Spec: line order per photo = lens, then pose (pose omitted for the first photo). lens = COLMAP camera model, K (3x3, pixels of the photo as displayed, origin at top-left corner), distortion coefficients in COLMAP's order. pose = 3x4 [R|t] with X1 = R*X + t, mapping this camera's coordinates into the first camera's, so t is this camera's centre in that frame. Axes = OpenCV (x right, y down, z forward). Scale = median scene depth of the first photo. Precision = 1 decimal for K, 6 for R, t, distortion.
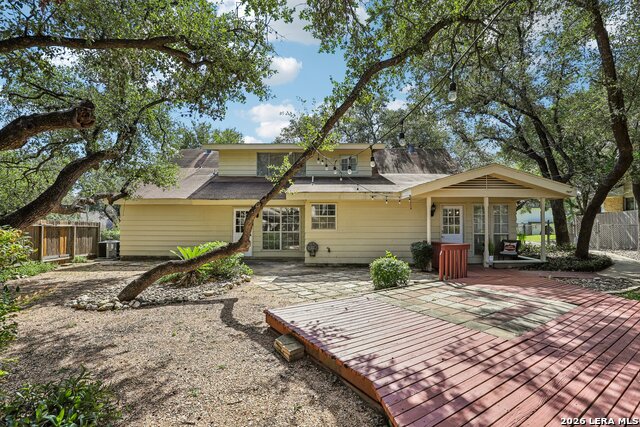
lens RADIAL K [[293.8, 0, 320.1], [0, 293.8, 216.8], [0, 0, 1]] dist [-0.005406, 0.000888]
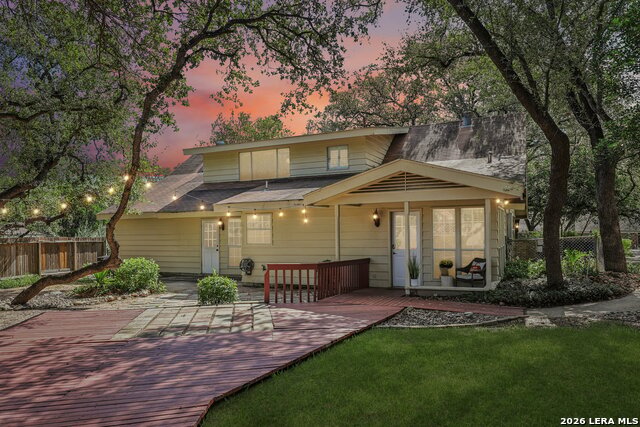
lens RADIAL K [[452.3, 0, 319.2], [0, 452.3, 216.8], [0, 0, 1]] dist [-0.001012, -0.001649]
pose [[0.907771, -0.032526, -0.418203, 0.656904], [0.033956, 0.999415, -0.004024, -0.022724], [0.418090, -0.010548, 0.908345, -0.115663]]
